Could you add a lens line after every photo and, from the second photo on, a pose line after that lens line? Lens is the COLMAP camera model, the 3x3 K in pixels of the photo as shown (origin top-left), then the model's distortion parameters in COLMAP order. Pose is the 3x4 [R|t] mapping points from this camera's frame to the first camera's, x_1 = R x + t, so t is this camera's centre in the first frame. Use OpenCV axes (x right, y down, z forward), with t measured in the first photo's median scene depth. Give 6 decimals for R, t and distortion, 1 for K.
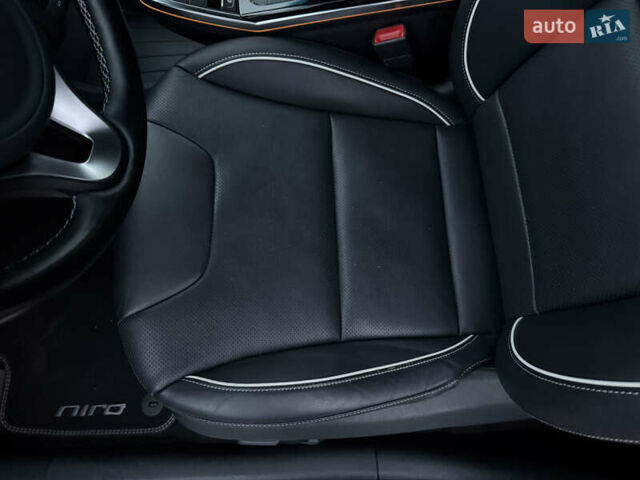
lens RADIAL K [[466.9, 0, 318.7], [0, 466.9, 241.6], [0, 0, 1]] dist [-0.004125, -0.007643]
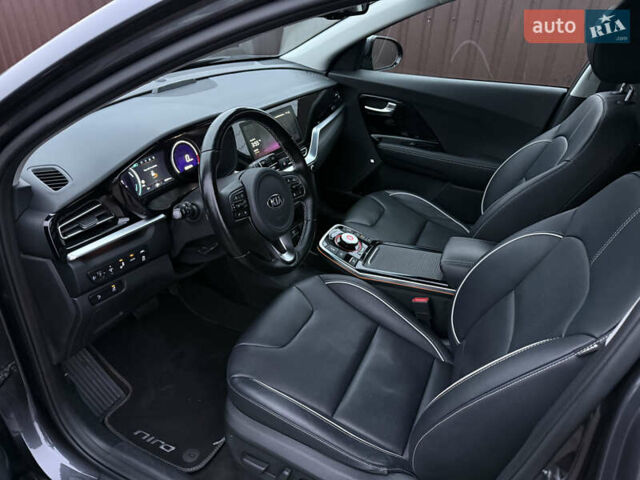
lens RADIAL K [[440.2, 0, 317.9], [0, 440.2, 241.5], [0, 0, 1]] dist [-0.001366, -0.004947]
pose [[0.888793, 0.301335, -0.345319, 0.309168], [-0.456970, 0.640231, -0.617481, 0.700288], [0.035015, 0.706613, 0.706734, -0.481863]]
